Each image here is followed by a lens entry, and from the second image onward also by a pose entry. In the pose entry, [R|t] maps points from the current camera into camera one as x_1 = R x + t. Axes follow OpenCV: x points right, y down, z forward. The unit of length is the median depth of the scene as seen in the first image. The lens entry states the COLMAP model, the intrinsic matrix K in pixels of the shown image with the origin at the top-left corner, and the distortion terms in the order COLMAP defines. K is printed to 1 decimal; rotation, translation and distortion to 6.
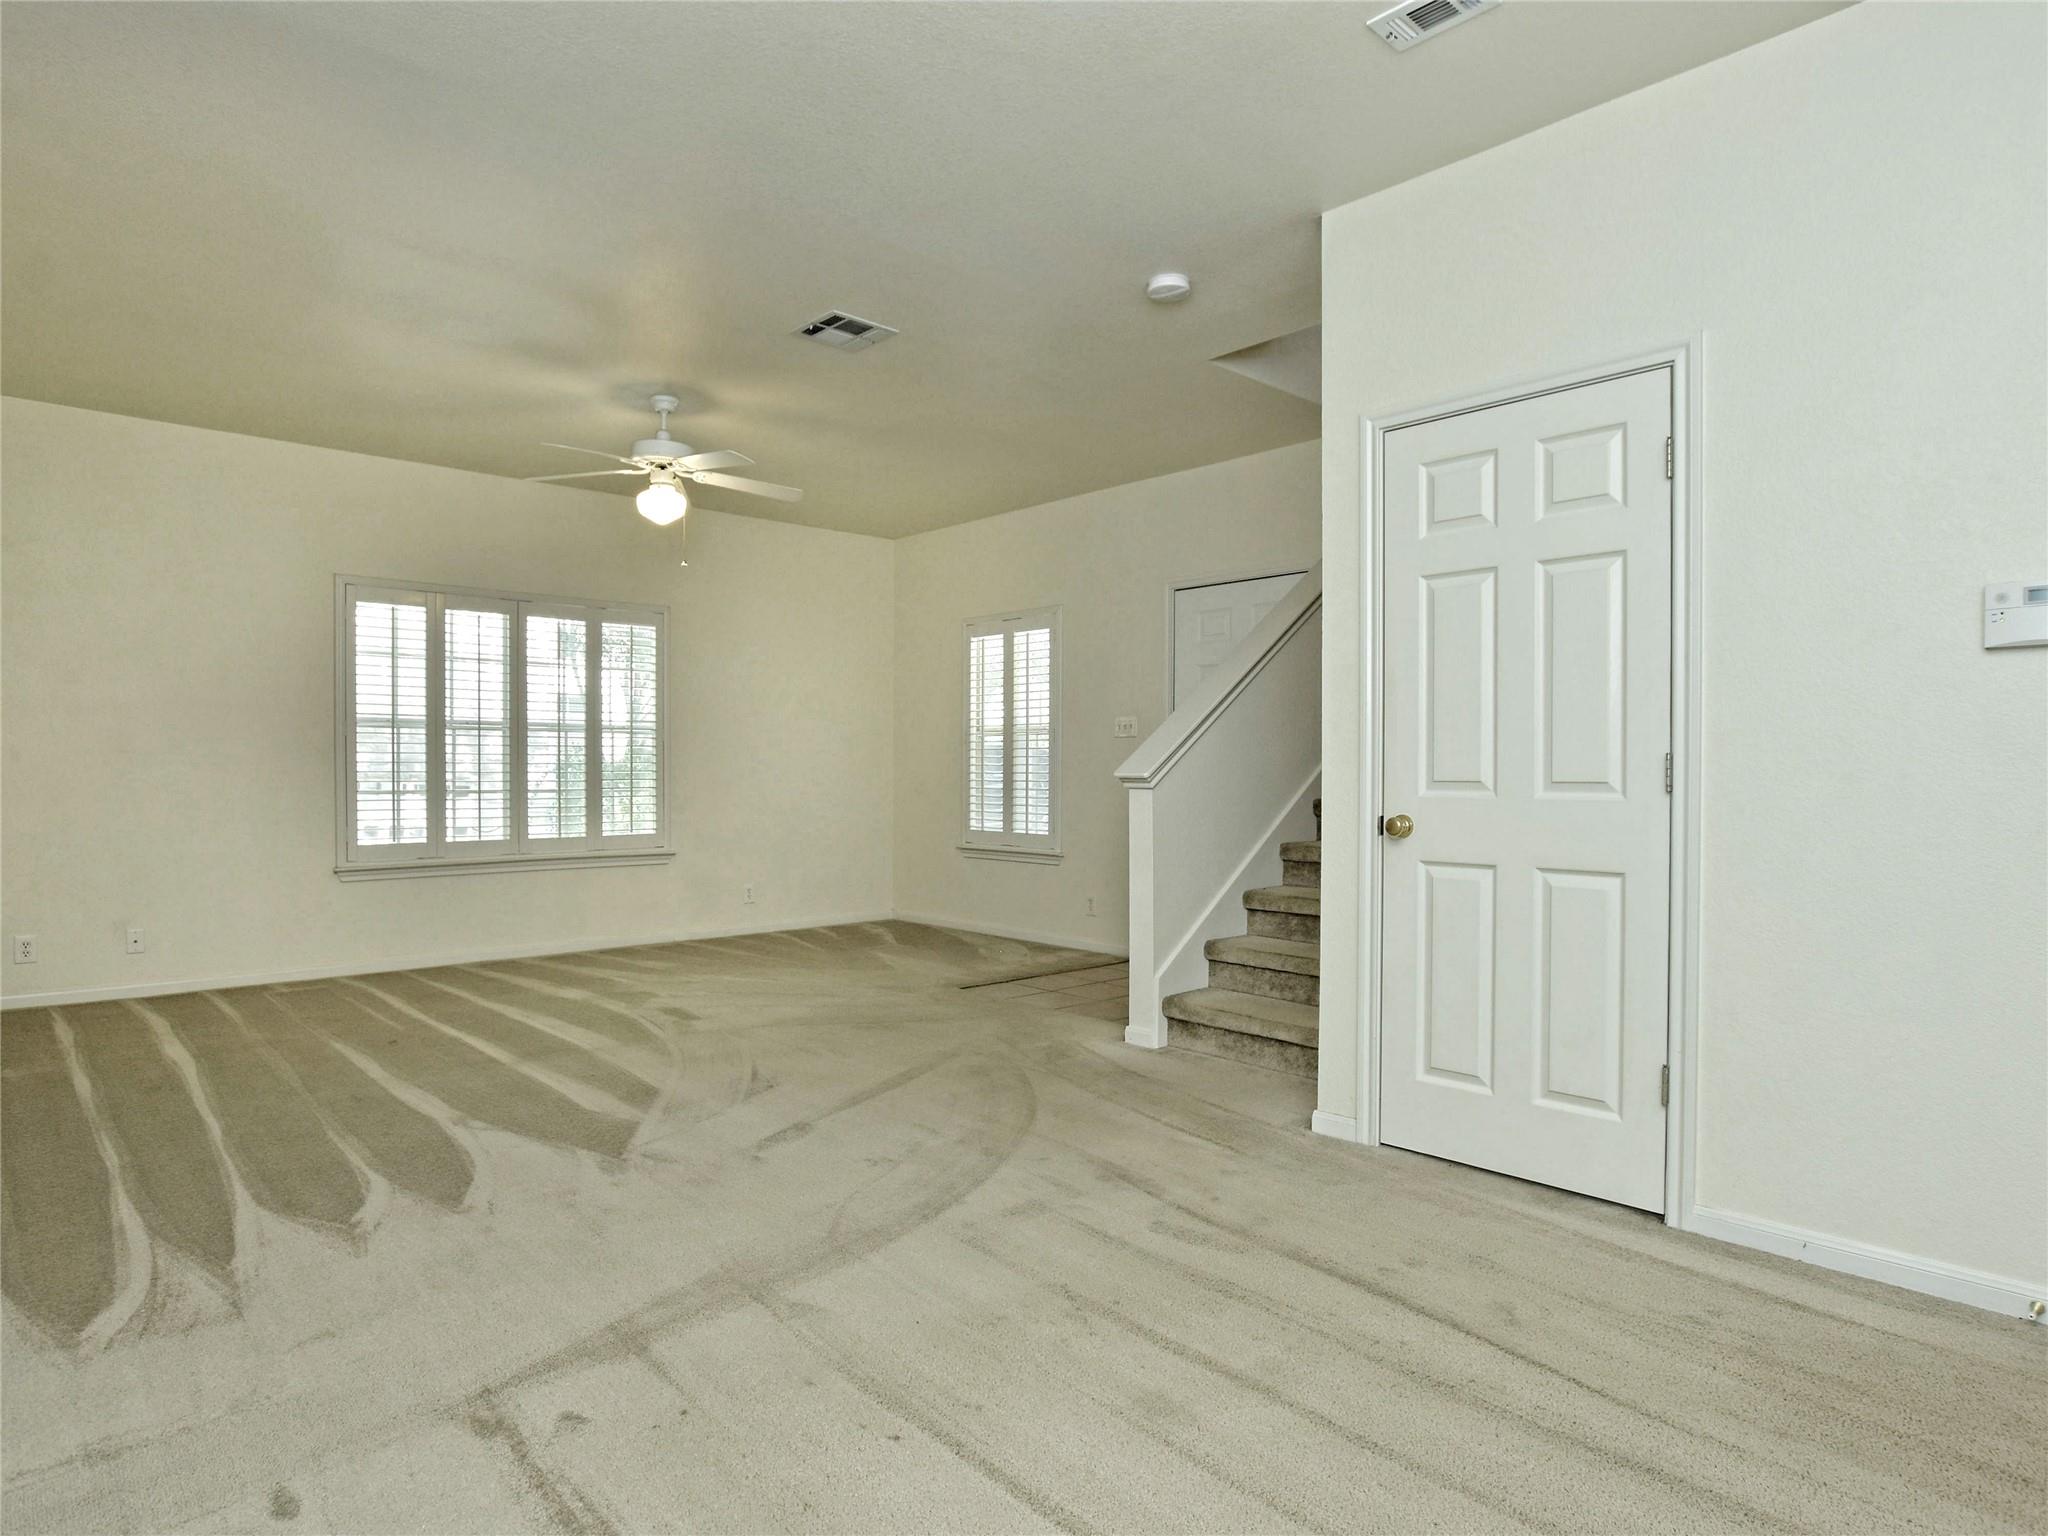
lens RADIAL K [[1182.9, 0, 1022.5], [0, 1182.9, 781.0], [0, 0, 1]] dist [-0.019942, -0.001864]
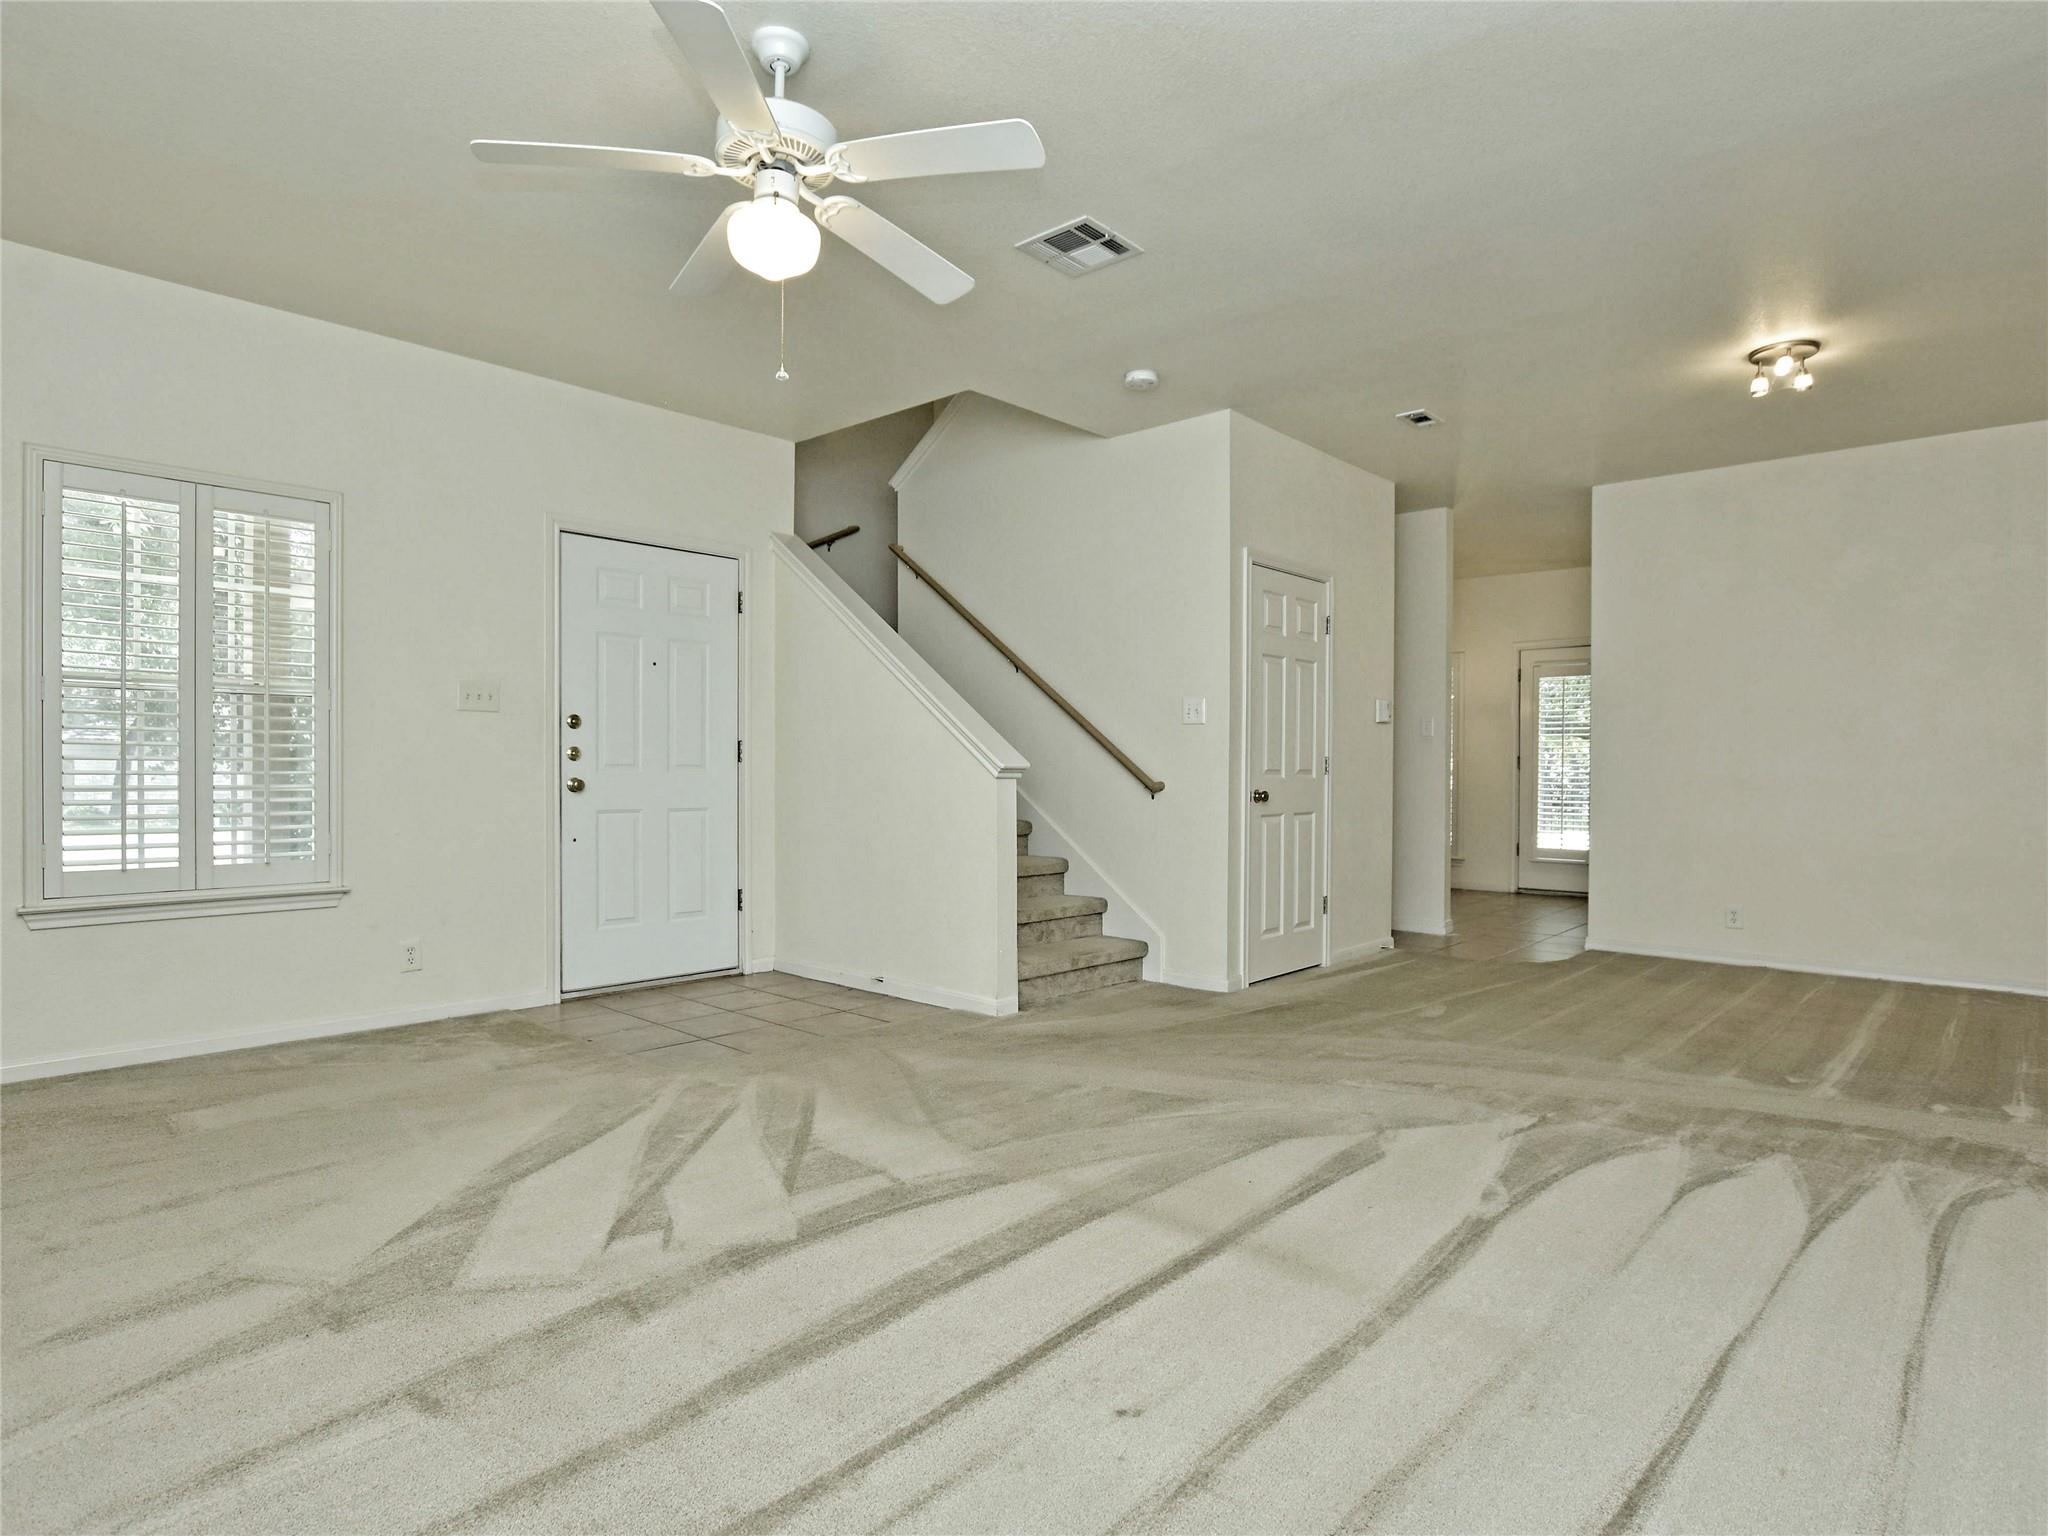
lens RADIAL K [[1132.9, 0, 1019.4], [0, 1132.9, 785.7], [0, 0, 1]] dist [-0.030679, 0.002007]
pose [[-0.097376, -0.024334, 0.994950, -0.691699], [-0.000920, 0.999703, 0.024360, -0.009187], [-0.995247, 0.001457, -0.097370, 0.806530]]
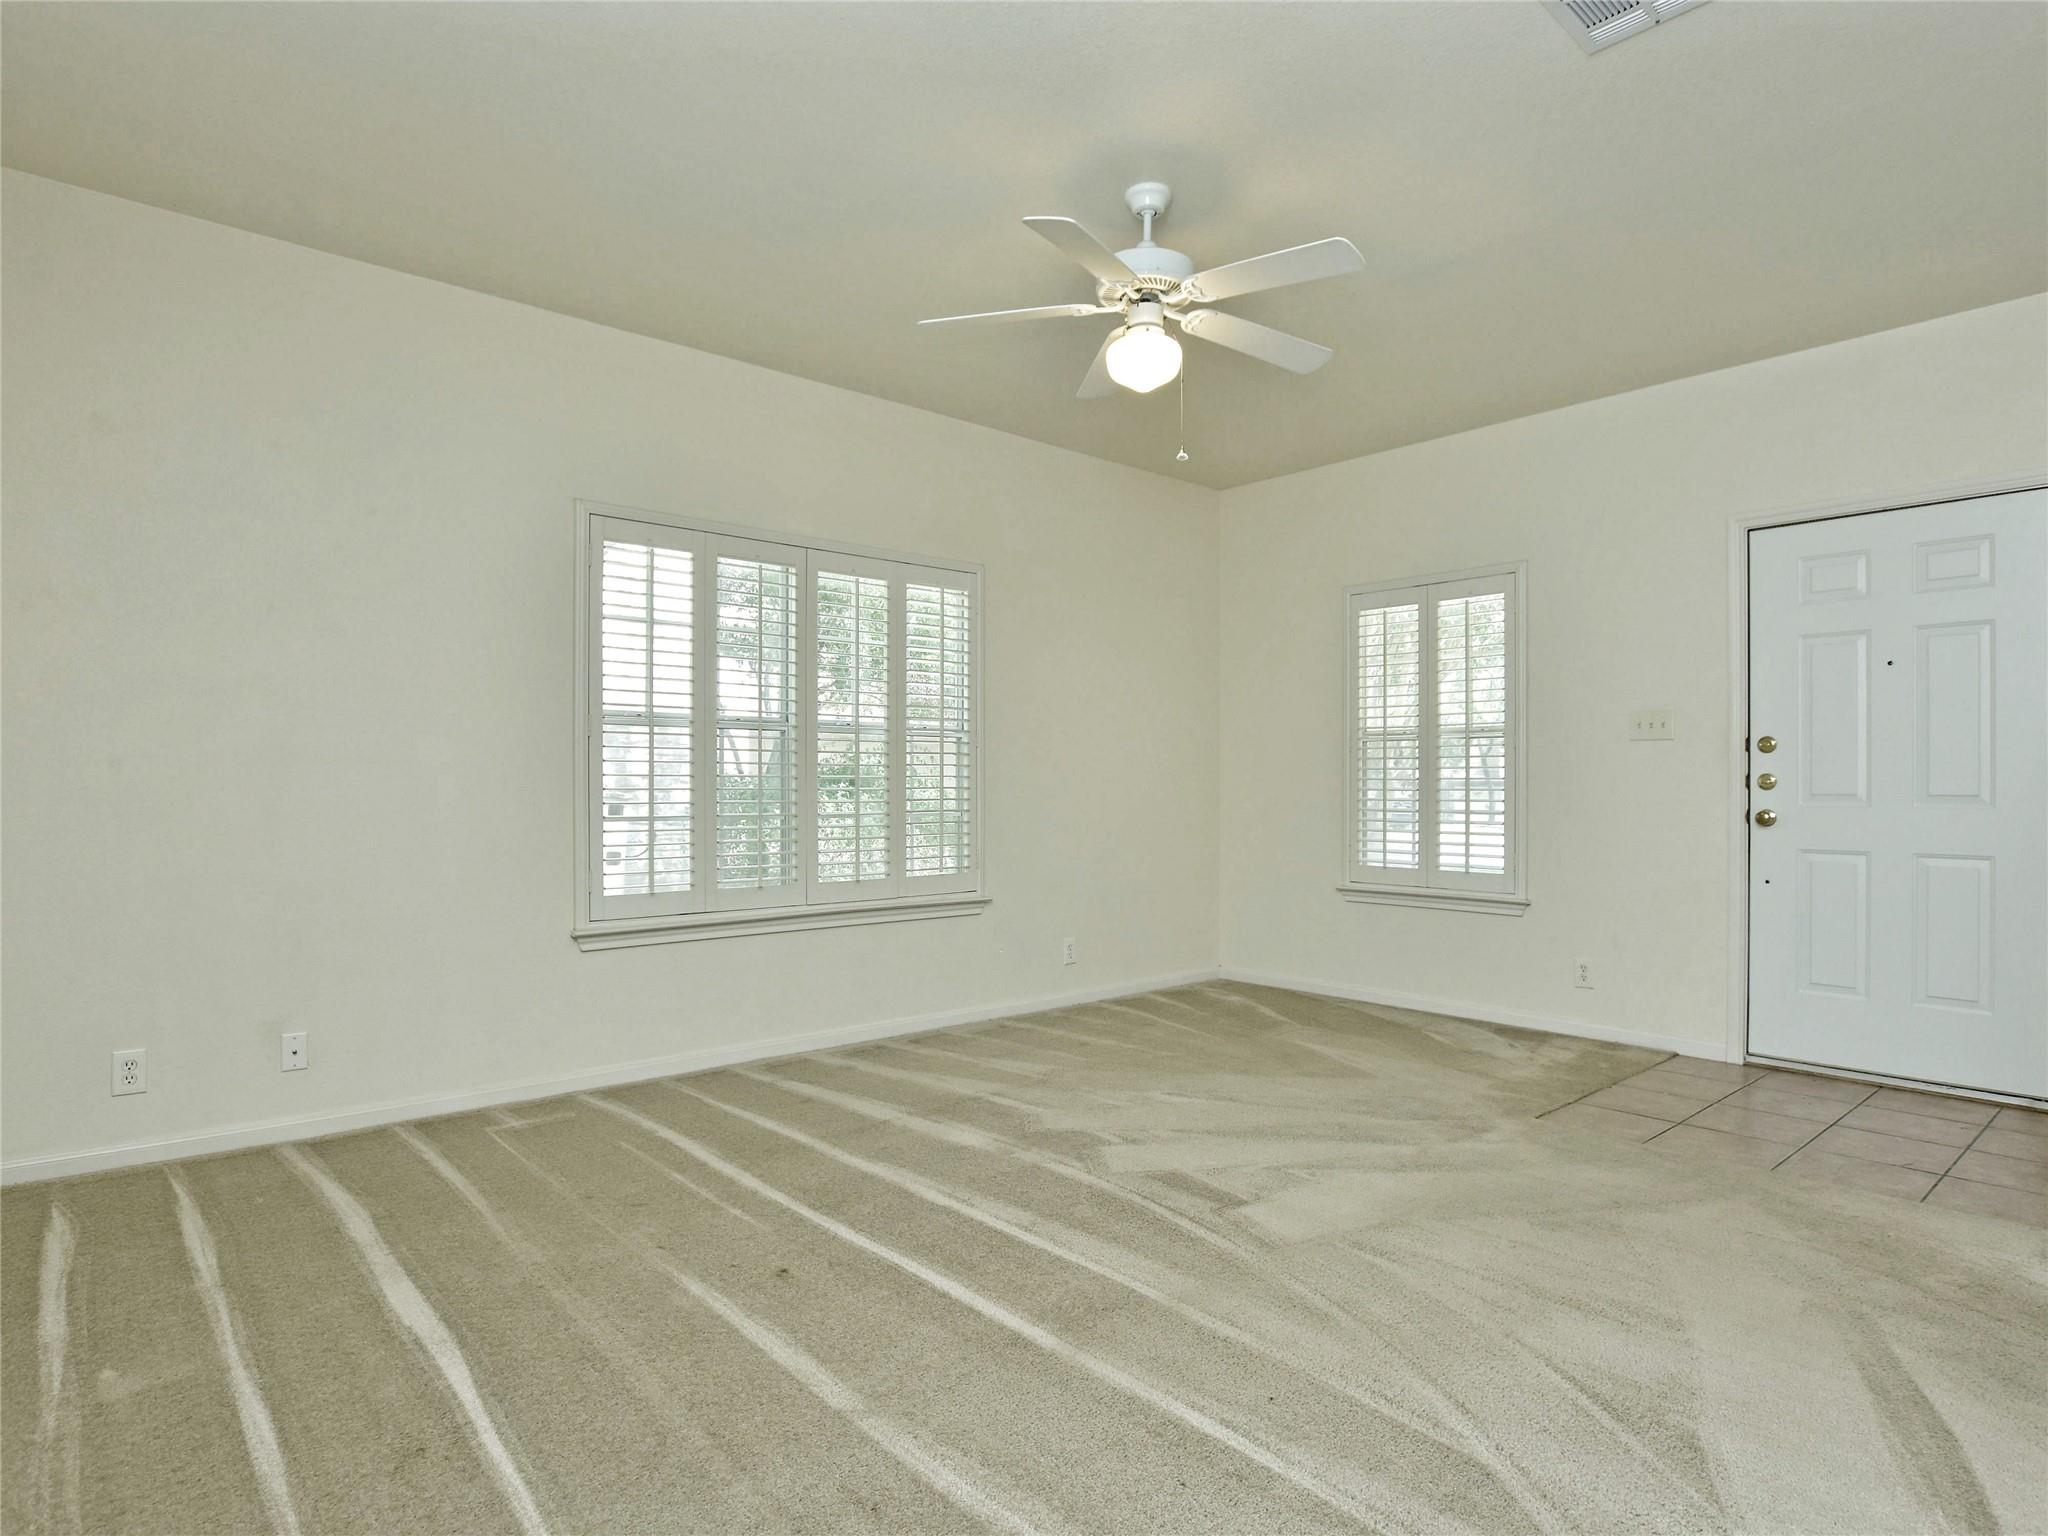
lens RADIAL K [[1132.9, 0, 1019.4], [0, 1132.9, 785.7], [0, 0, 1]] dist [-0.030679, 0.002007]
pose [[0.999794, -0.000711, -0.020308, -0.307699], [0.000551, 0.999969, -0.007899, -0.004697], [0.020313, 0.007887, 0.999763, 0.346565]]
